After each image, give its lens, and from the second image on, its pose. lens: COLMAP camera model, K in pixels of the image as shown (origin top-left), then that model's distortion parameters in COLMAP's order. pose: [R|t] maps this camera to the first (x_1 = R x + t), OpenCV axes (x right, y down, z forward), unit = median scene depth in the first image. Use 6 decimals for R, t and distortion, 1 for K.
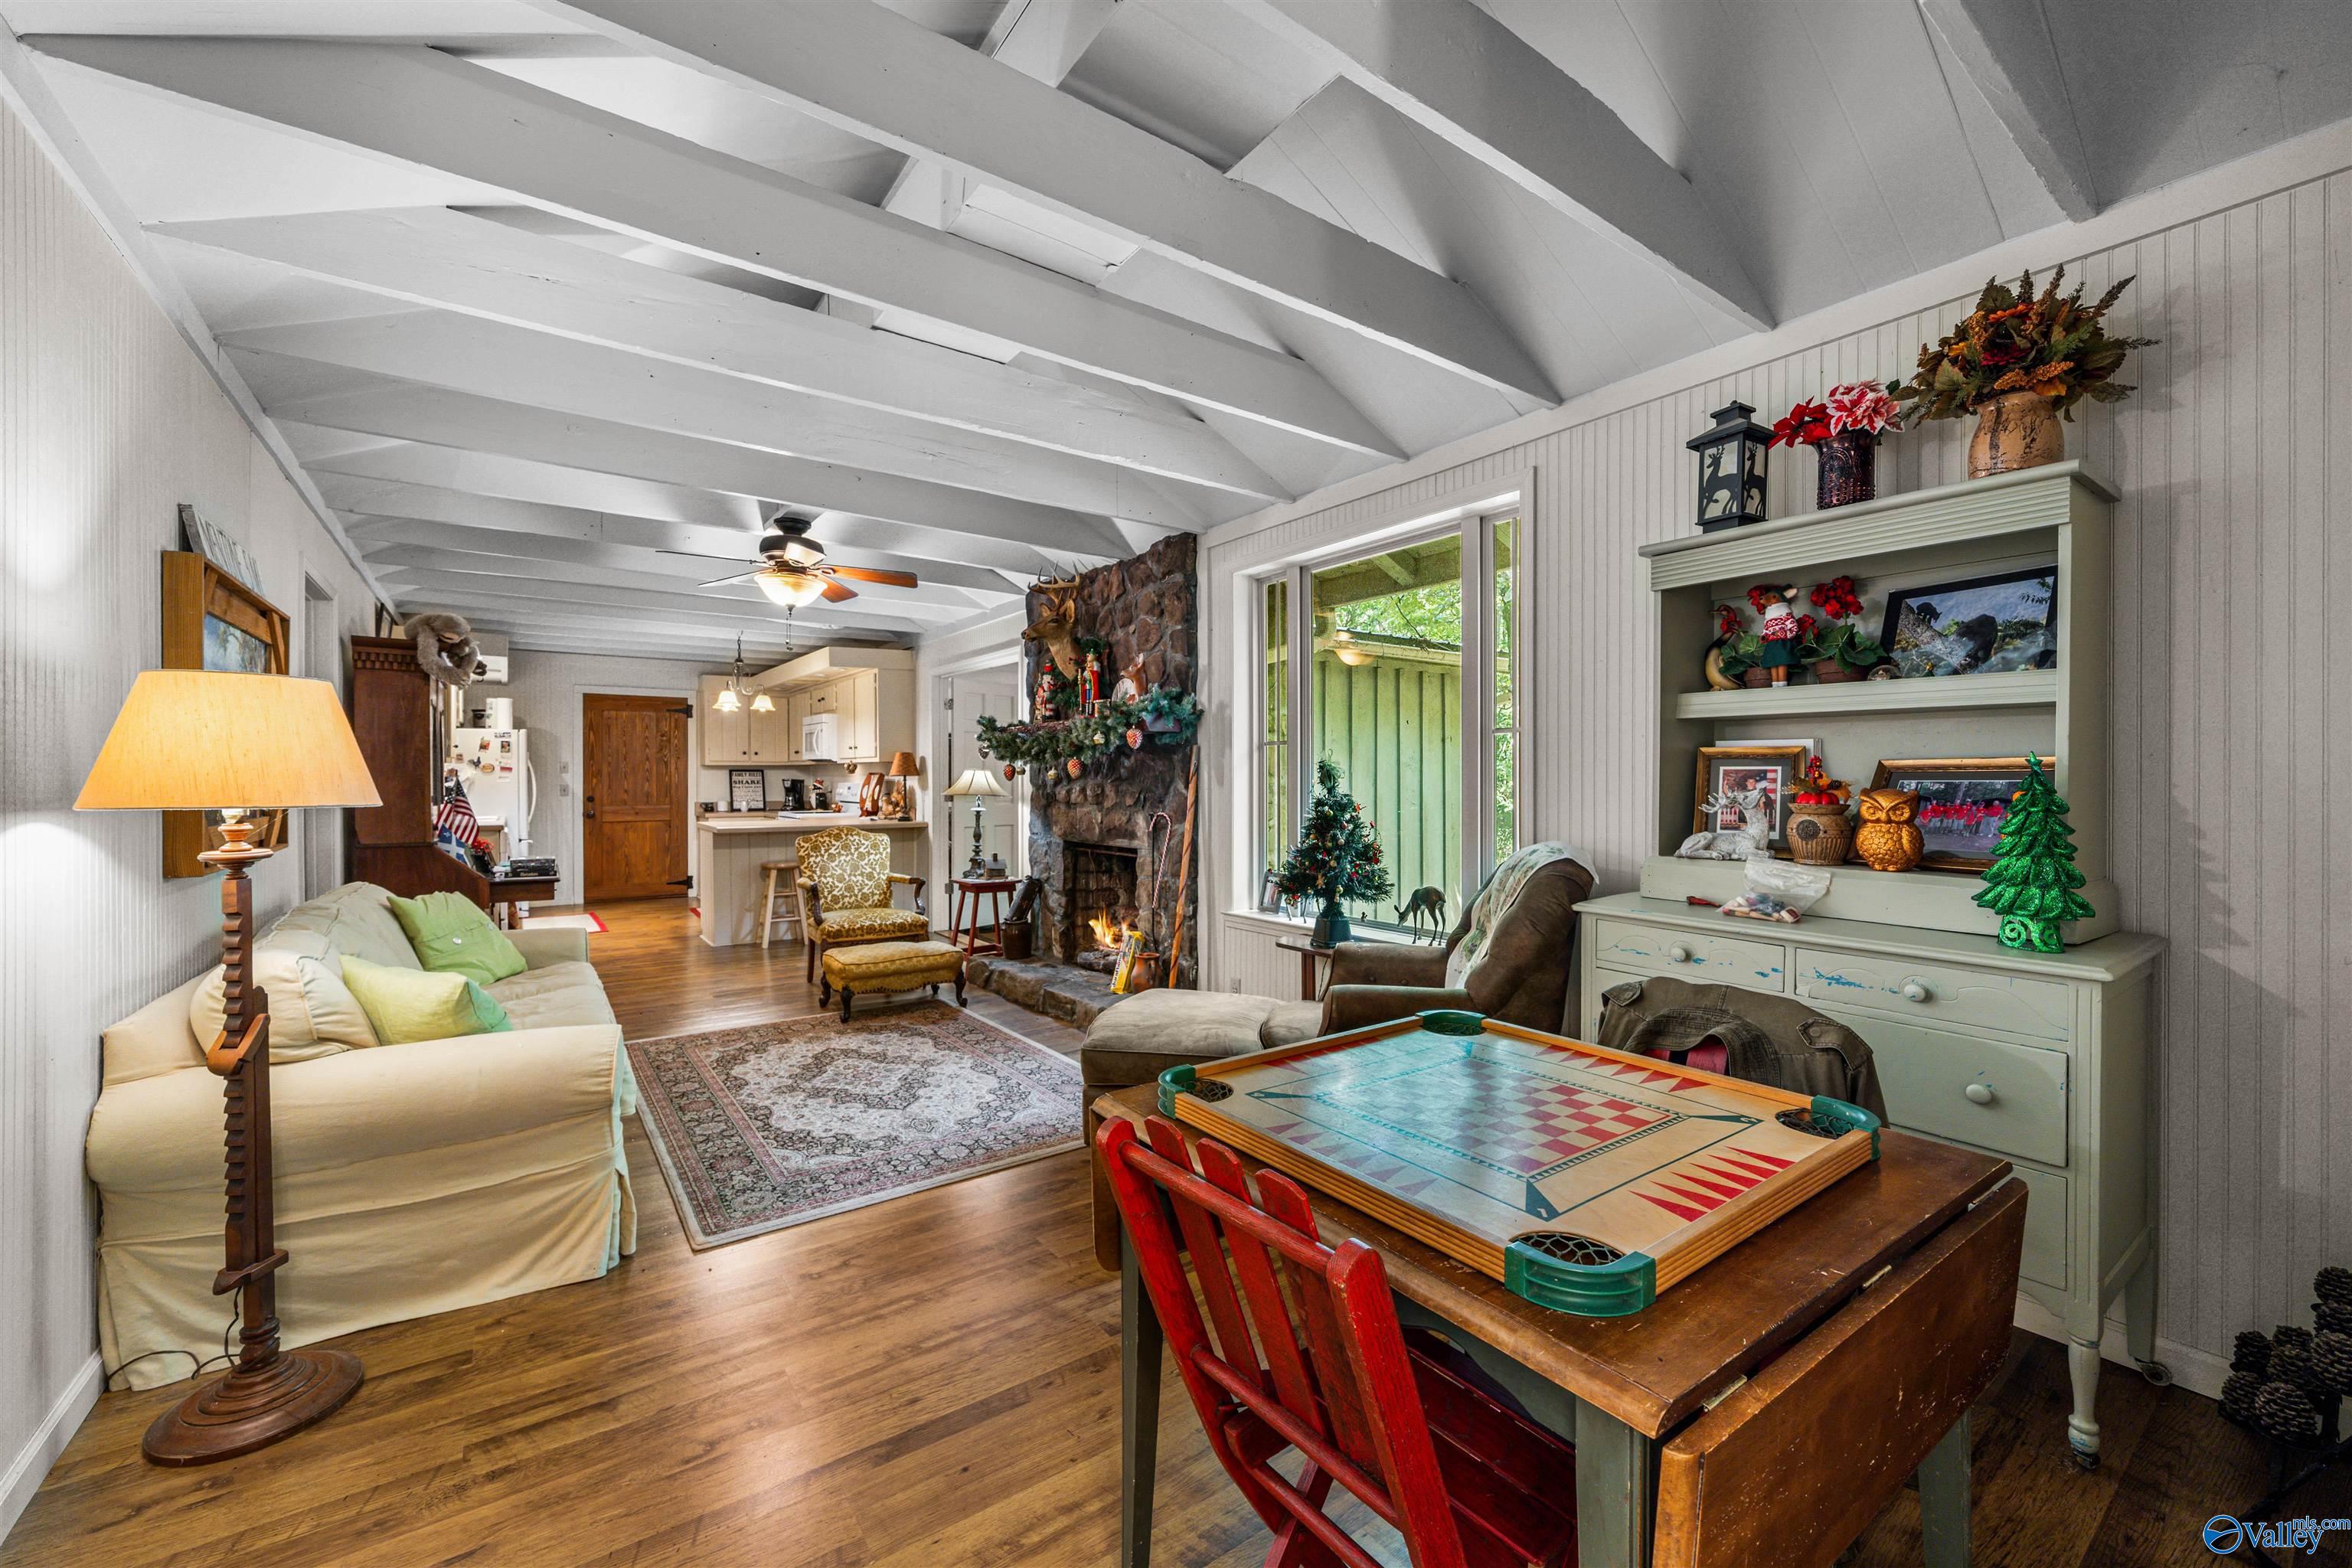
lens RADIAL K [[922.6, 0, 1164.8], [0, 922.6, 781.2], [0, 0, 1]] dist [0.002995, 0.000149]
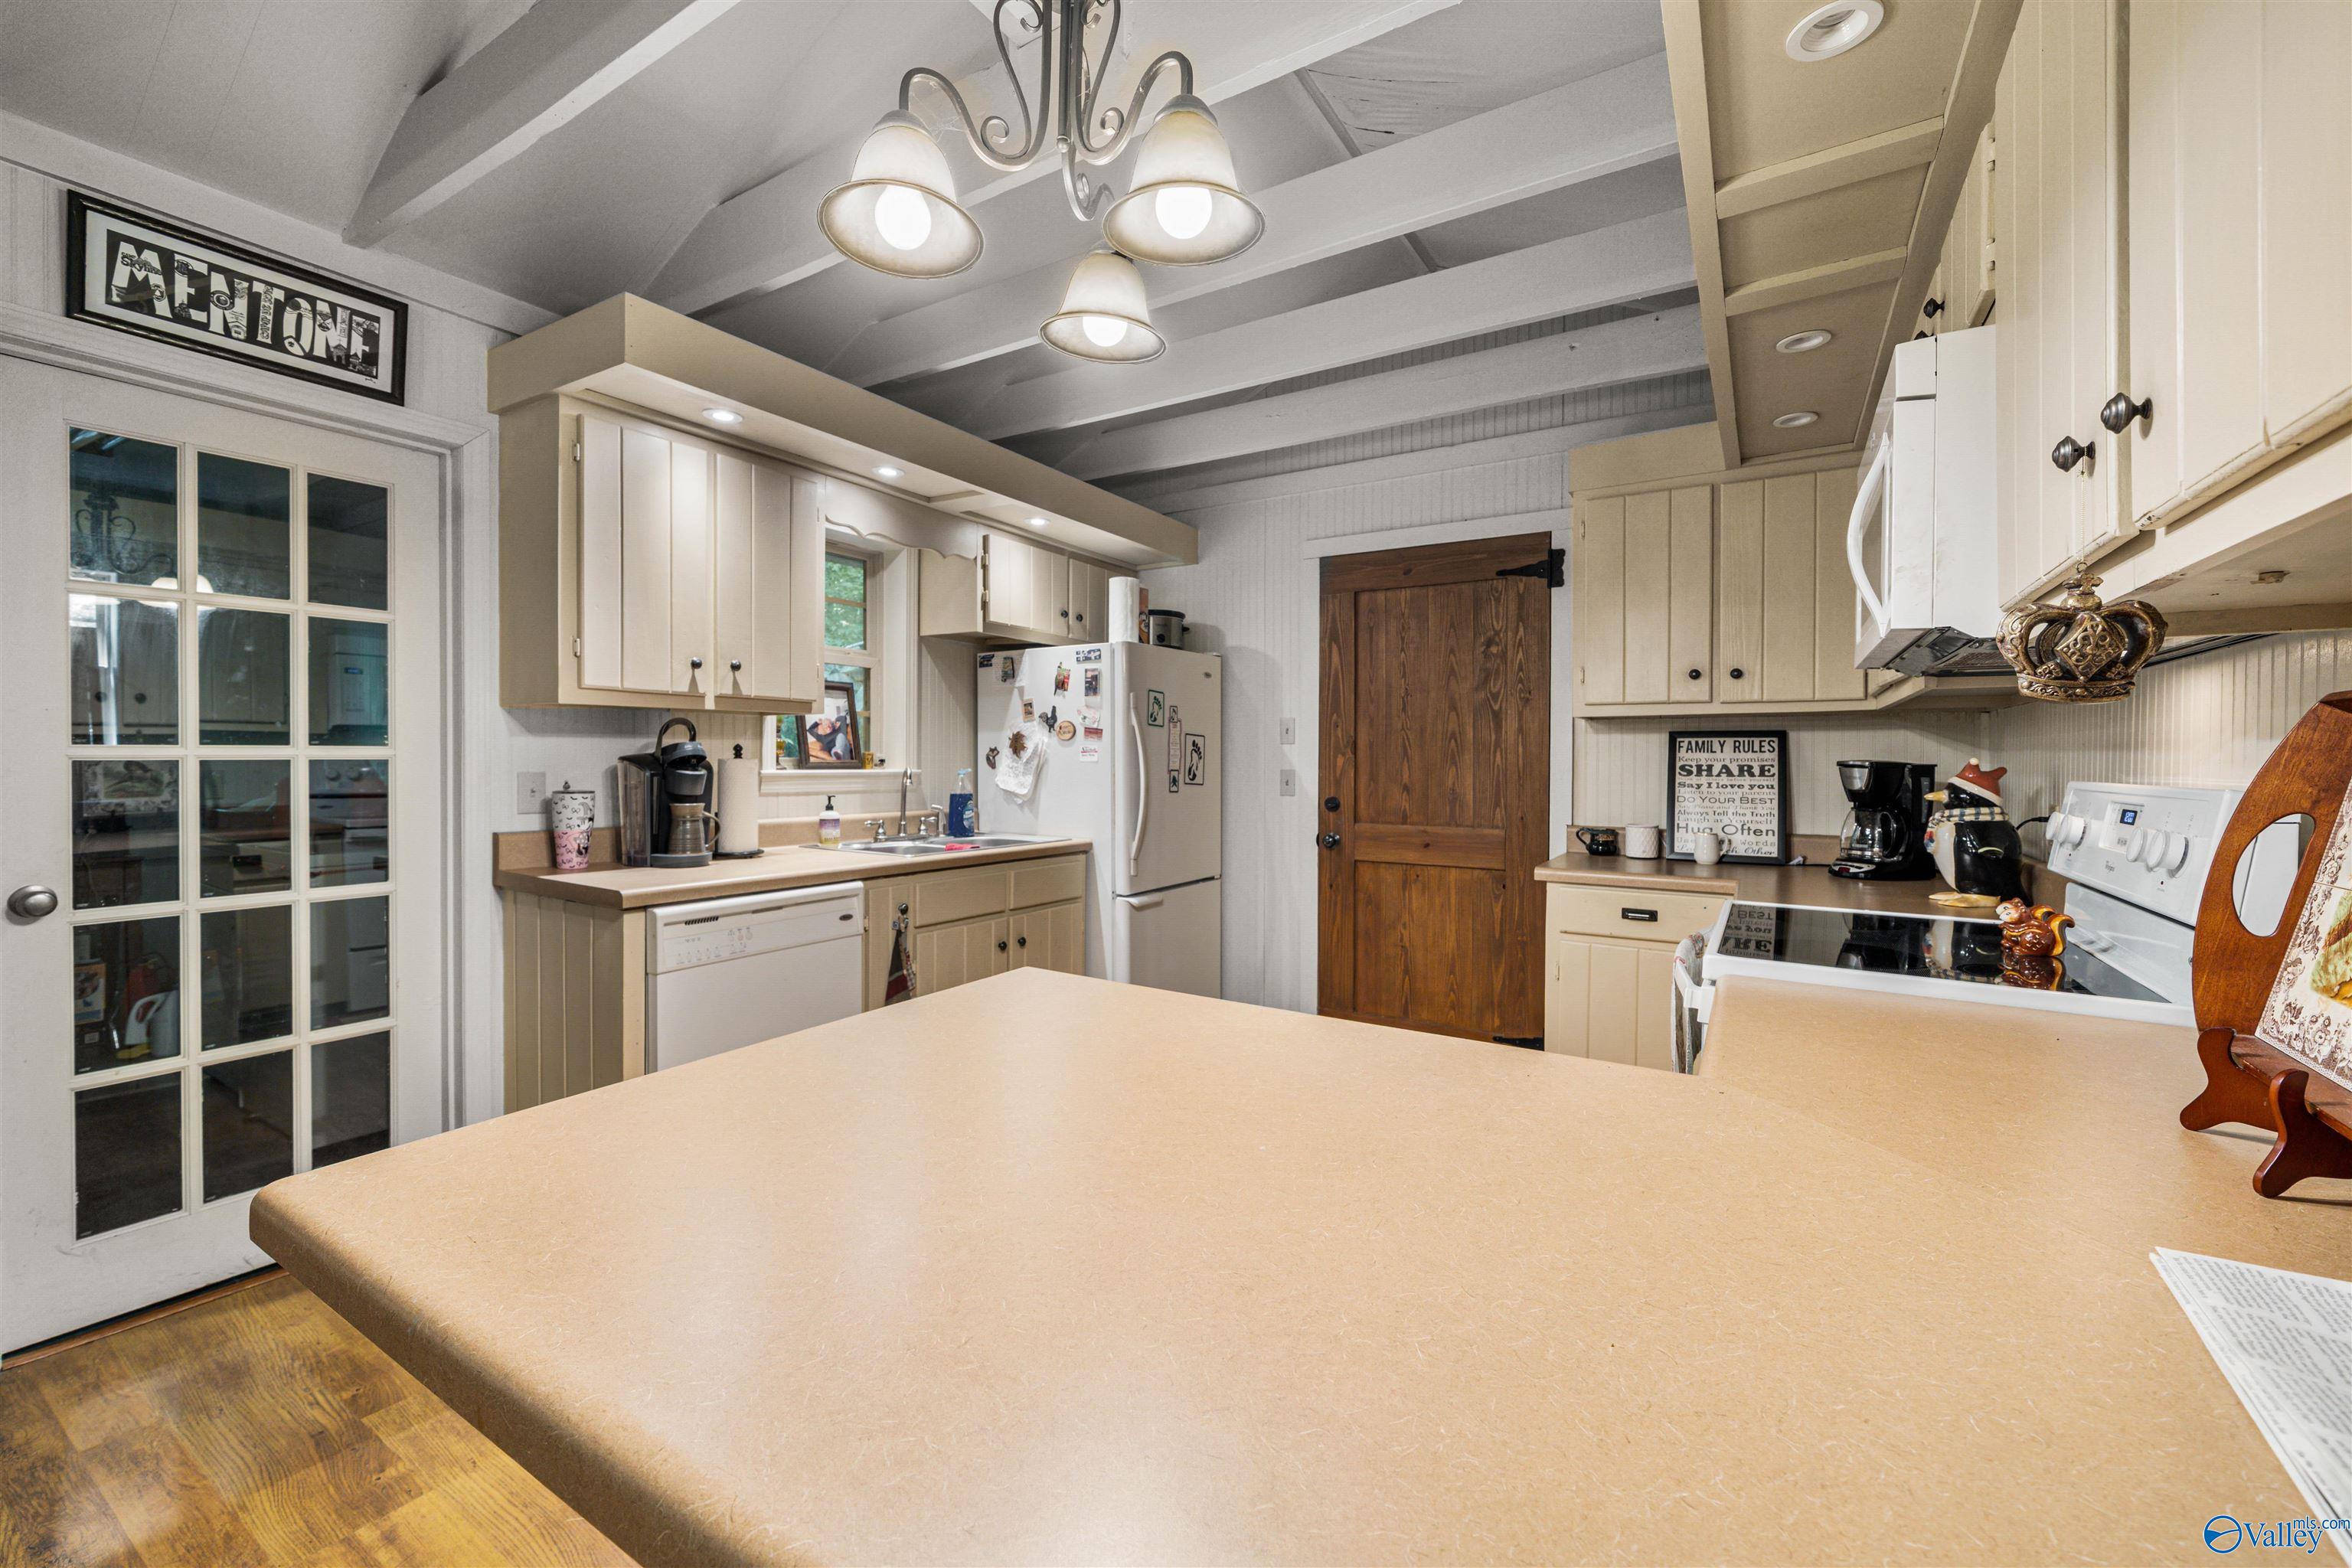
lens RADIAL K [[922.6, 0, 1178.7], [0, 922.6, 764.8], [0, 0, 1]] dist [0.002995, 0.000149]
pose [[0.377128, 0.008034, -0.926127, -0.250680], [-0.012055, 0.999920, 0.003765, 0.000266], [0.926083, 0.009744, 0.377194, 0.763331]]
